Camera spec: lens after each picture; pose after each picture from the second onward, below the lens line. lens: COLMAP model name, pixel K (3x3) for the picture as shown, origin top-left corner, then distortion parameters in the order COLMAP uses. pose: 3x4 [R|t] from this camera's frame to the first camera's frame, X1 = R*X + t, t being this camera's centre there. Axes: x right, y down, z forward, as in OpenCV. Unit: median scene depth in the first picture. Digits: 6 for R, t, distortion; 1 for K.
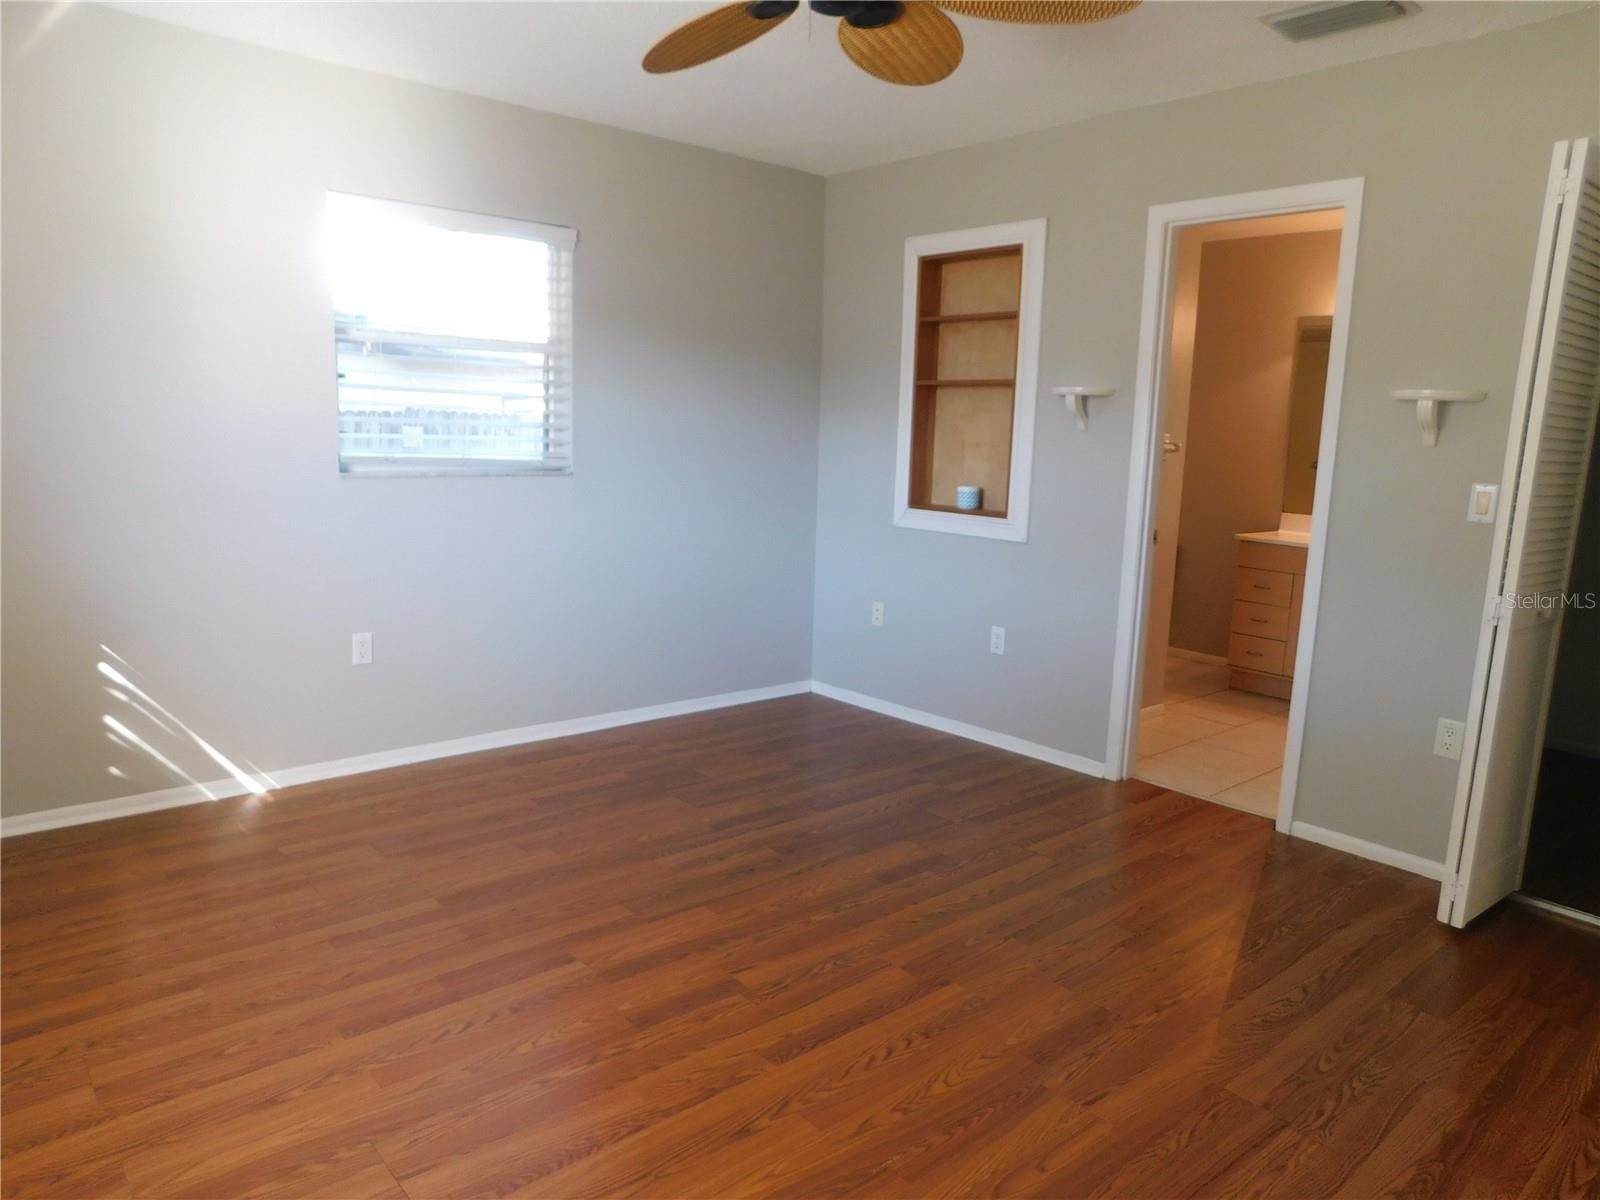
lens RADIAL K [[1077.7, 0, 794.8], [0, 1077.7, 597.5], [0, 0, 1]] dist [-0.020232, 0.009921]
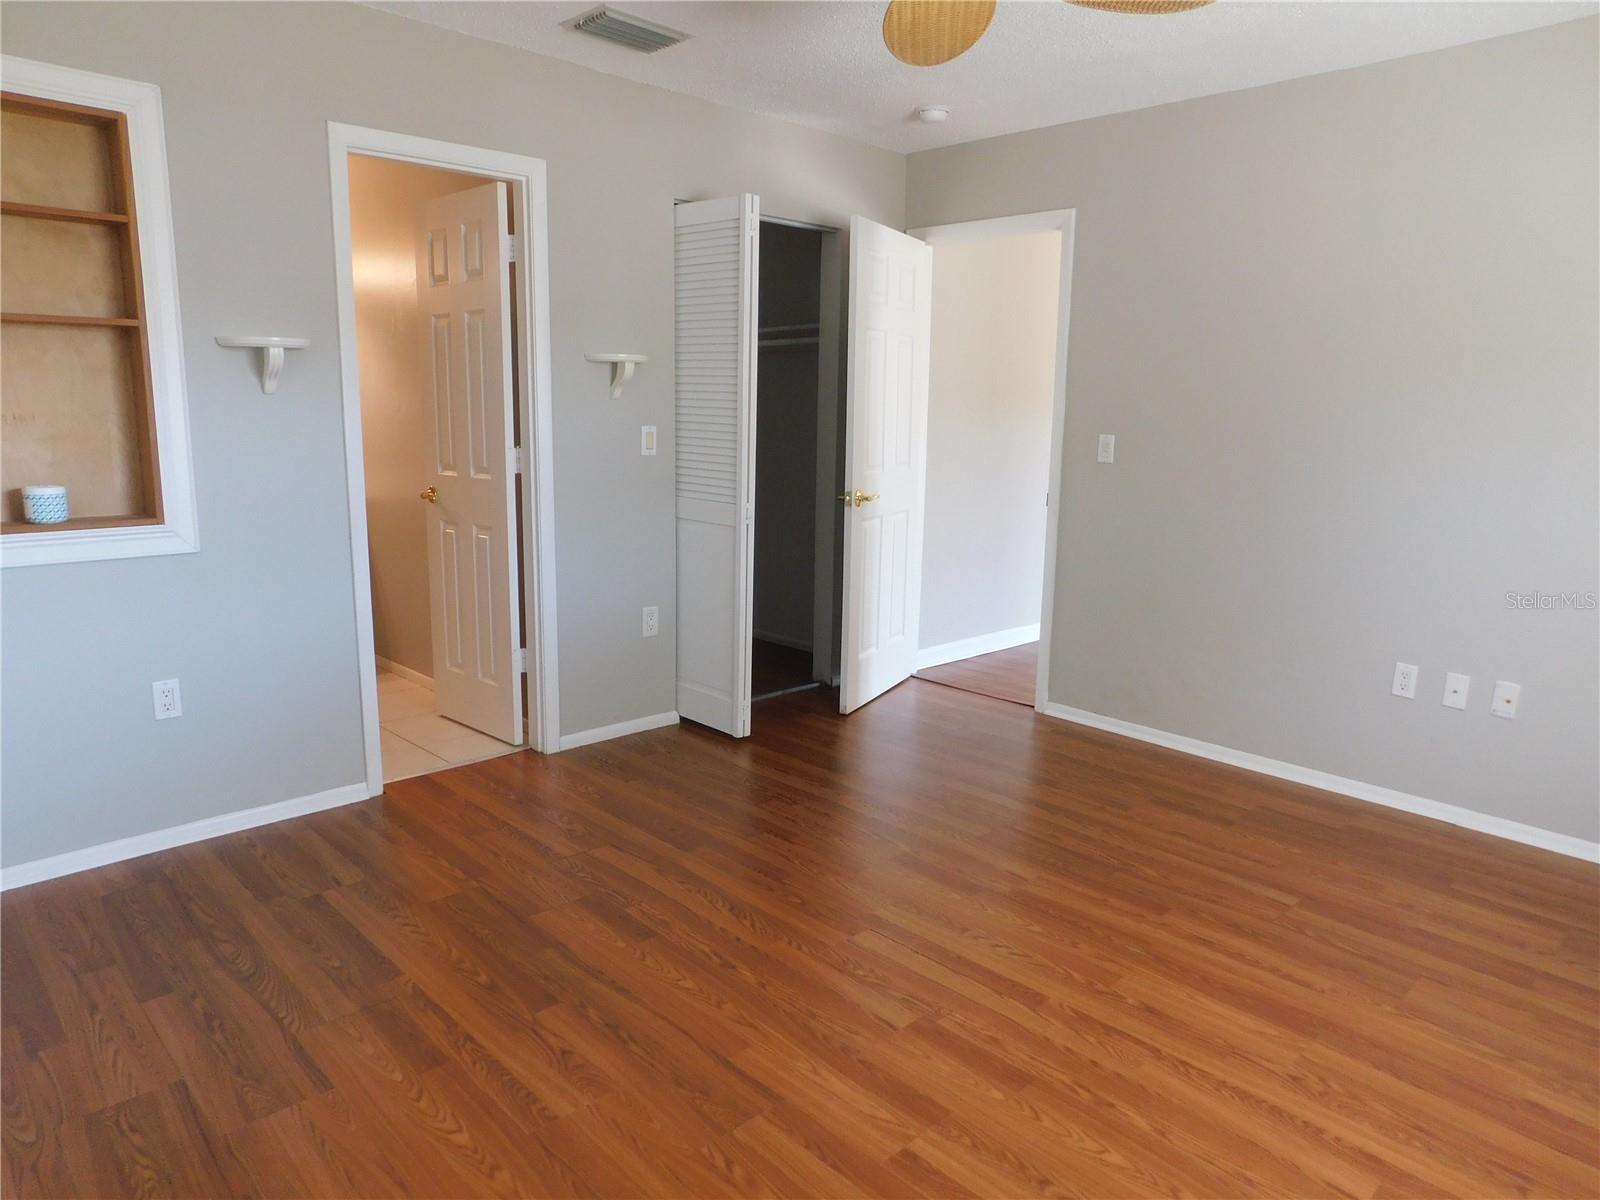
lens RADIAL K [[1077.7, 0, 790.9], [0, 1077.7, 598.3], [0, 0, 1]] dist [-0.020232, 0.009921]
pose [[-0.051920, -0.218665, 0.974418, -0.632402], [0.138090, 0.964788, 0.223862, -0.156633], [-0.989058, 0.146180, -0.019896, 0.781583]]
